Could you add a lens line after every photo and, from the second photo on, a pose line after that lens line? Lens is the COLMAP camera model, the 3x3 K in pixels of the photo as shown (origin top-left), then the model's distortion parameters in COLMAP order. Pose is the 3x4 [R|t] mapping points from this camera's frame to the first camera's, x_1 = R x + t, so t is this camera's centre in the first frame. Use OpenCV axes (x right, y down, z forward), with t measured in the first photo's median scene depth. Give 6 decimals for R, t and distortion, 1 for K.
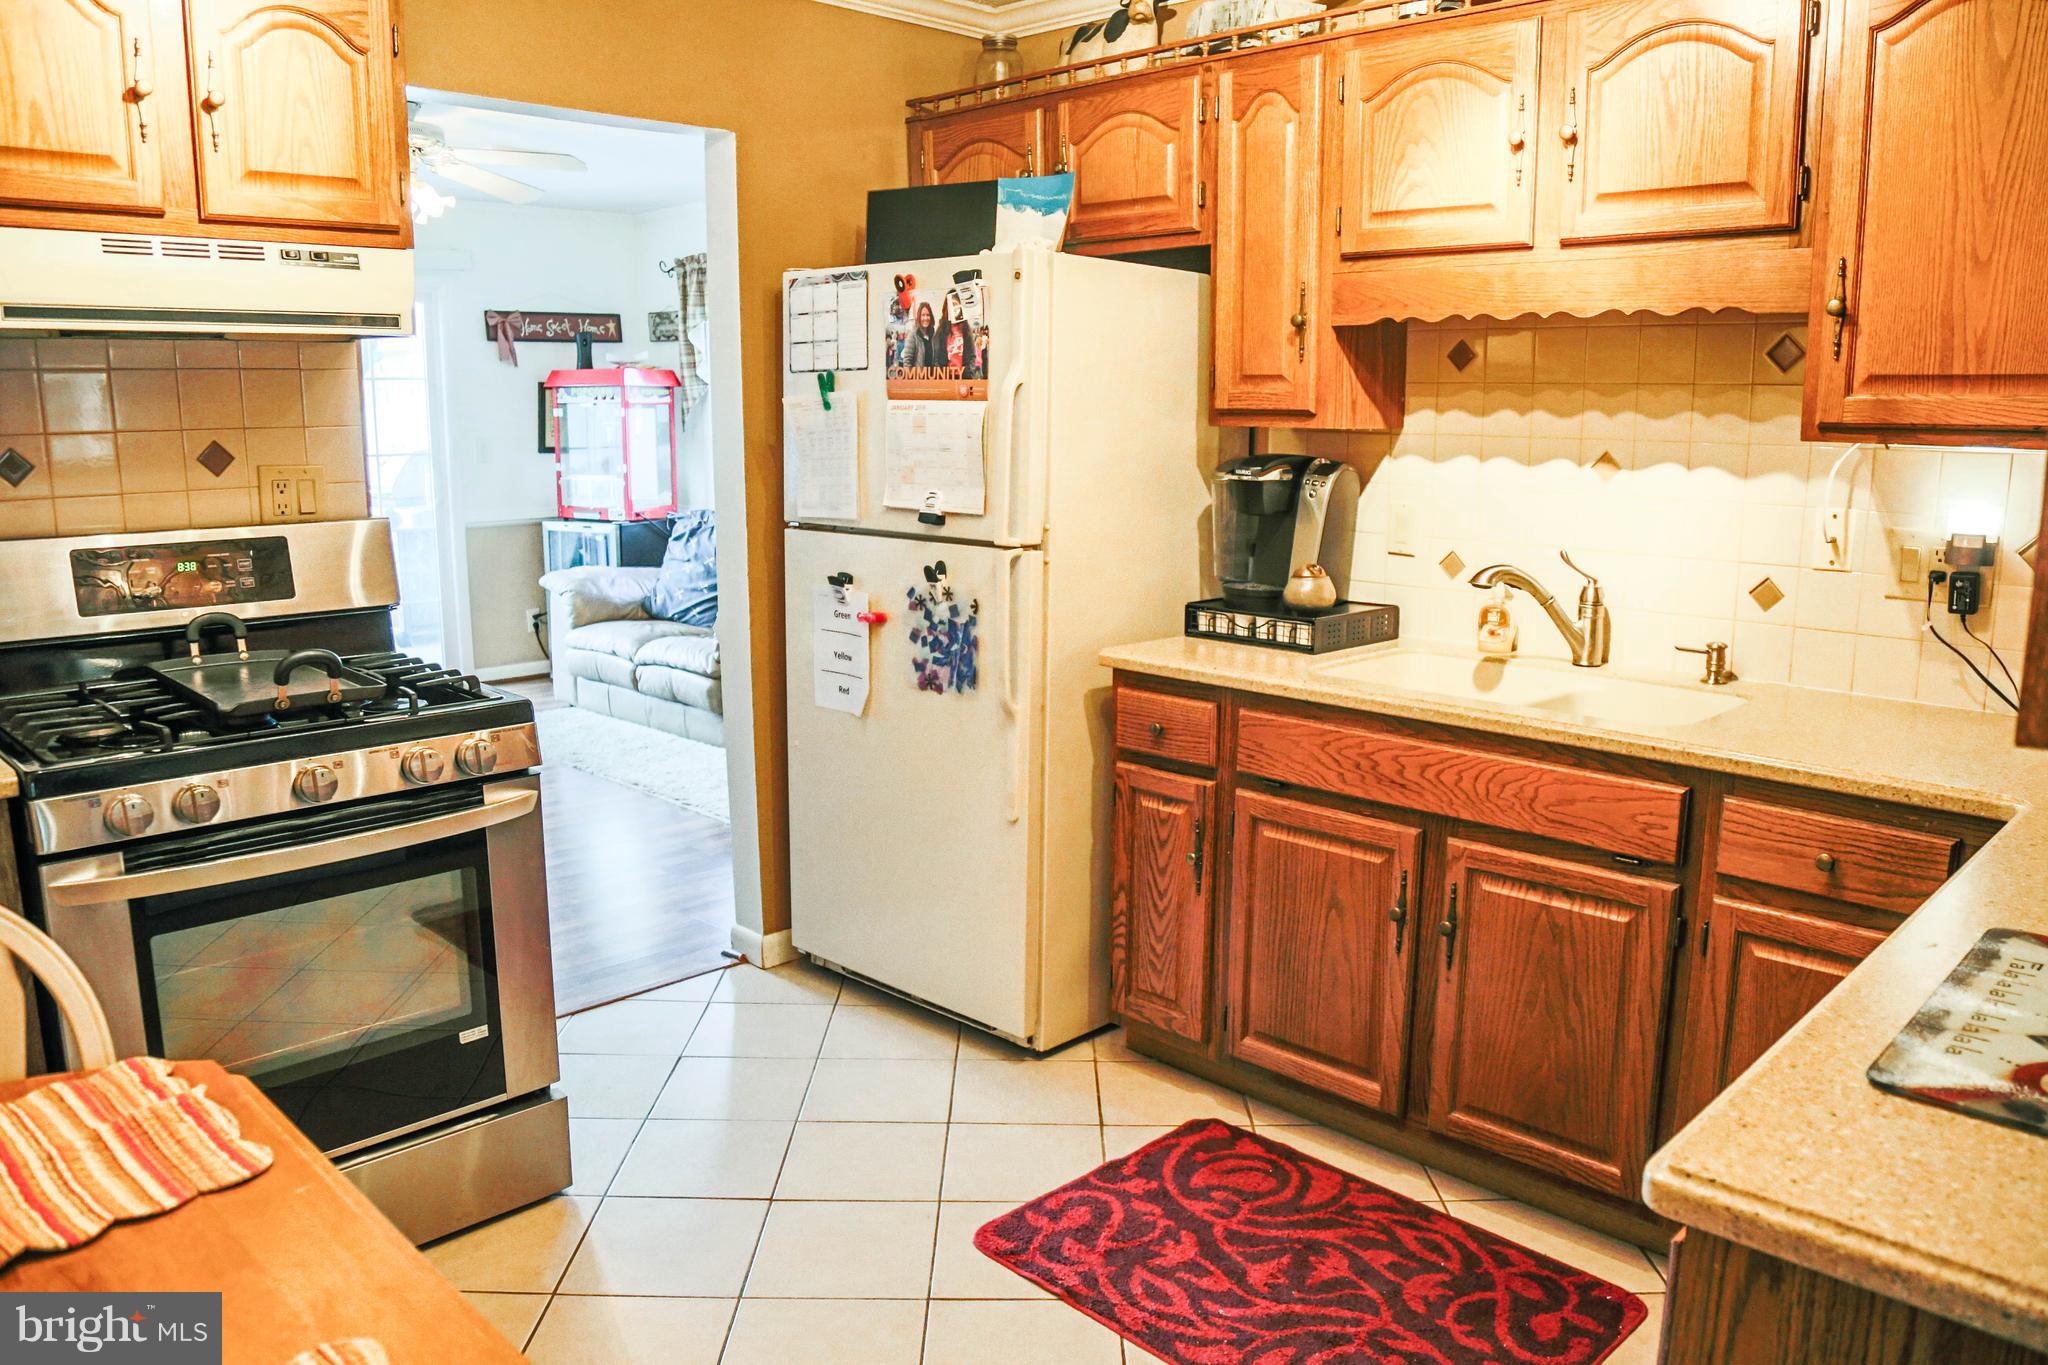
lens RADIAL K [[1574.9, 0, 1027.4], [0, 1574.9, 688.2], [0, 0, 1]] dist [-0.093530, 0.021944]
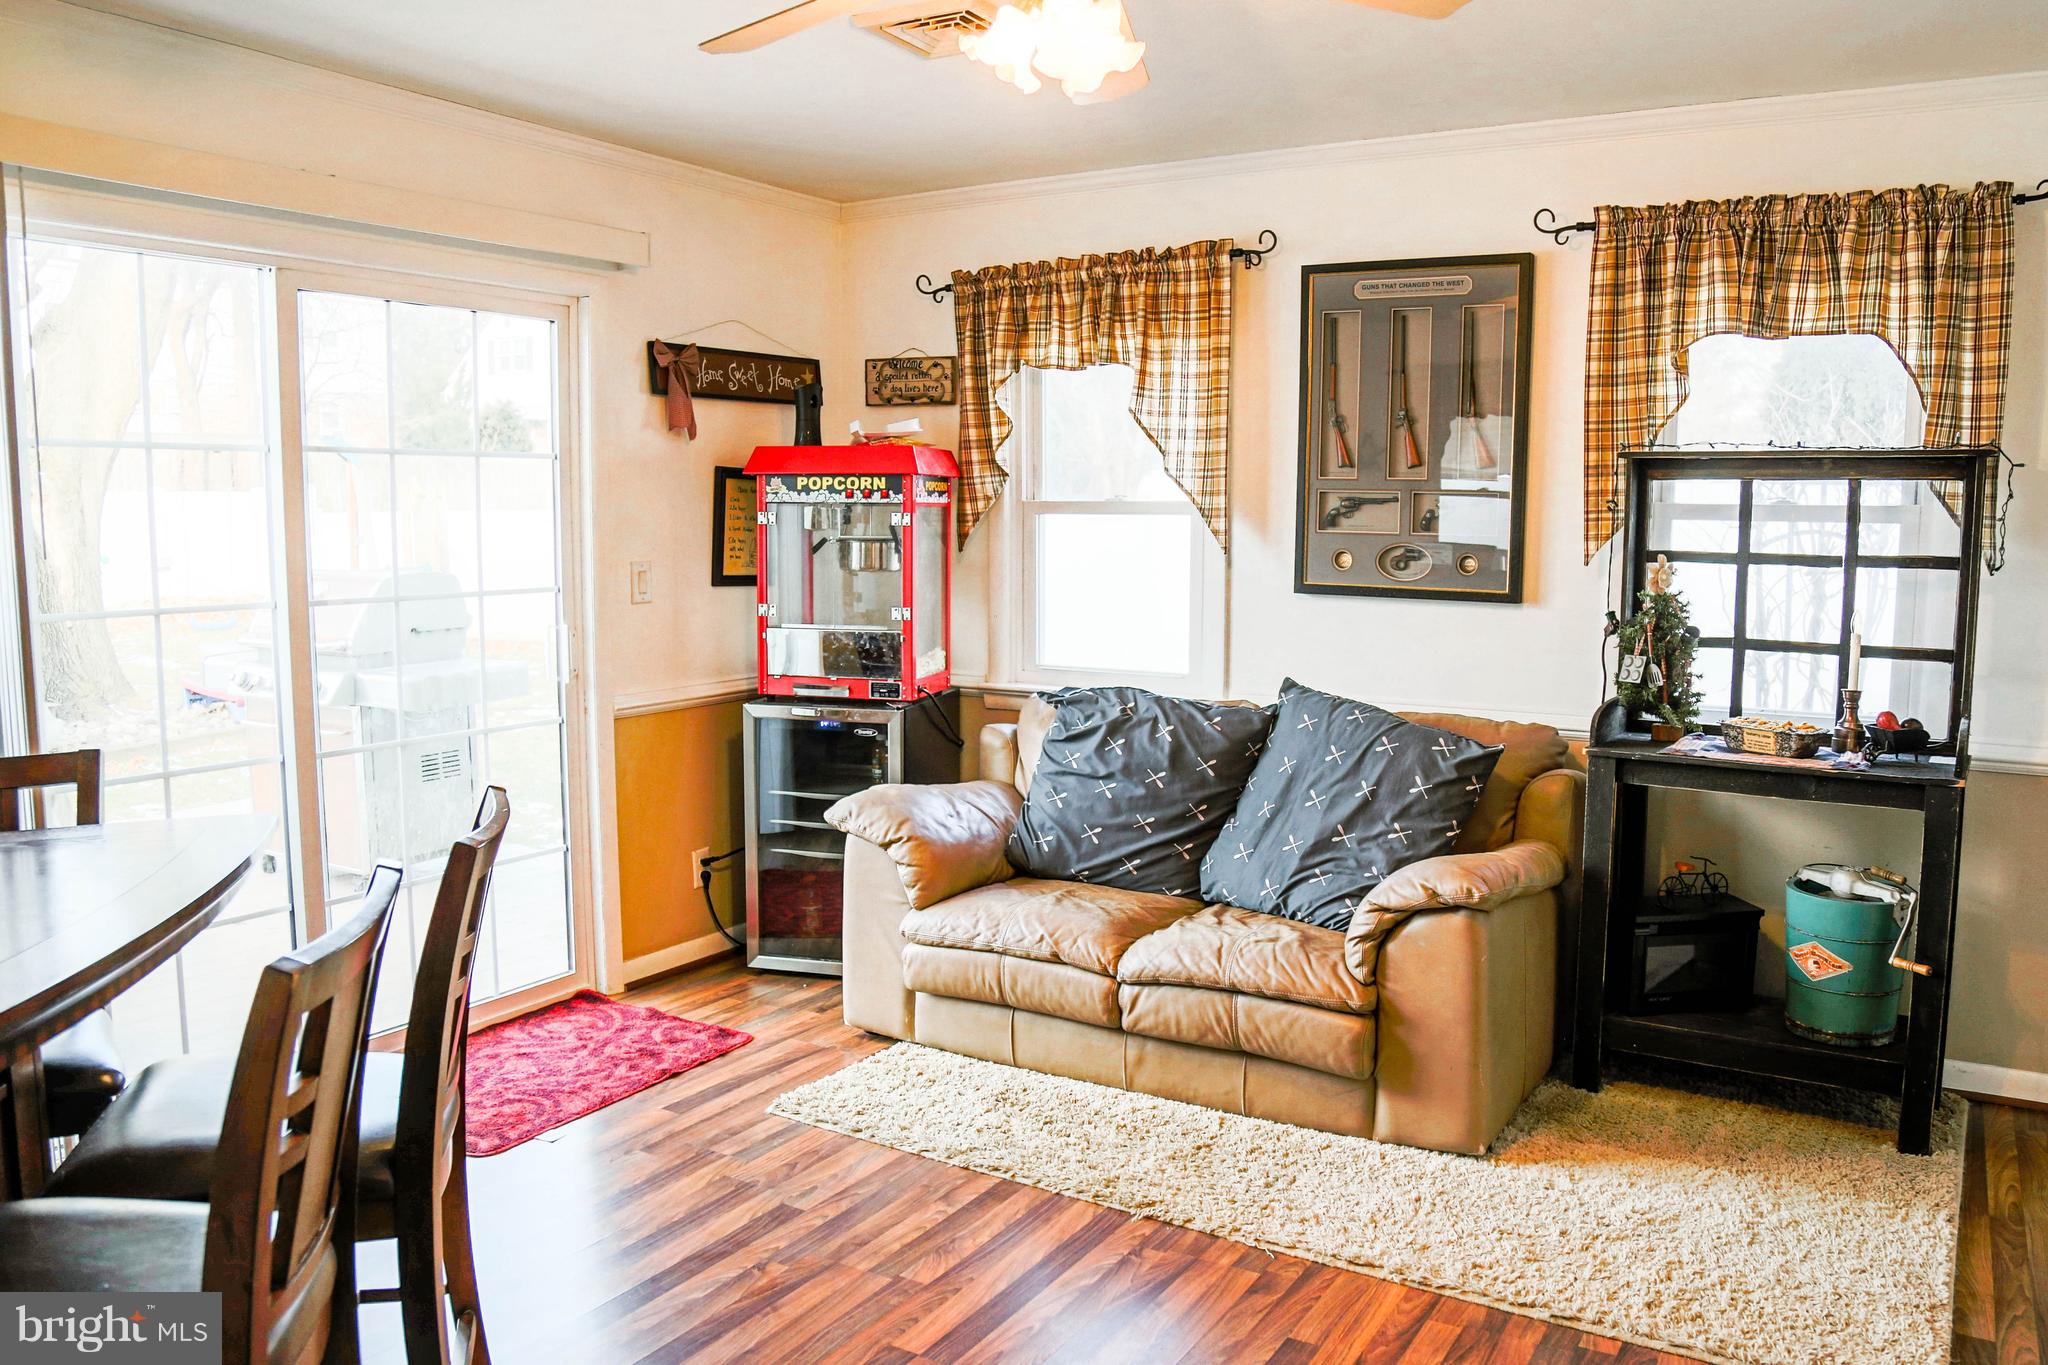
lens RADIAL K [[1574.9, 0, 1019.1], [0, 1574.9, 680.4], [0, 0, 1]] dist [-0.093530, 0.021944]
pose [[0.965521, -0.022485, 0.259351, -0.365873], [0.039577, 0.997361, -0.060869, -0.076212], [-0.257298, 0.069035, 0.963863, 0.408584]]
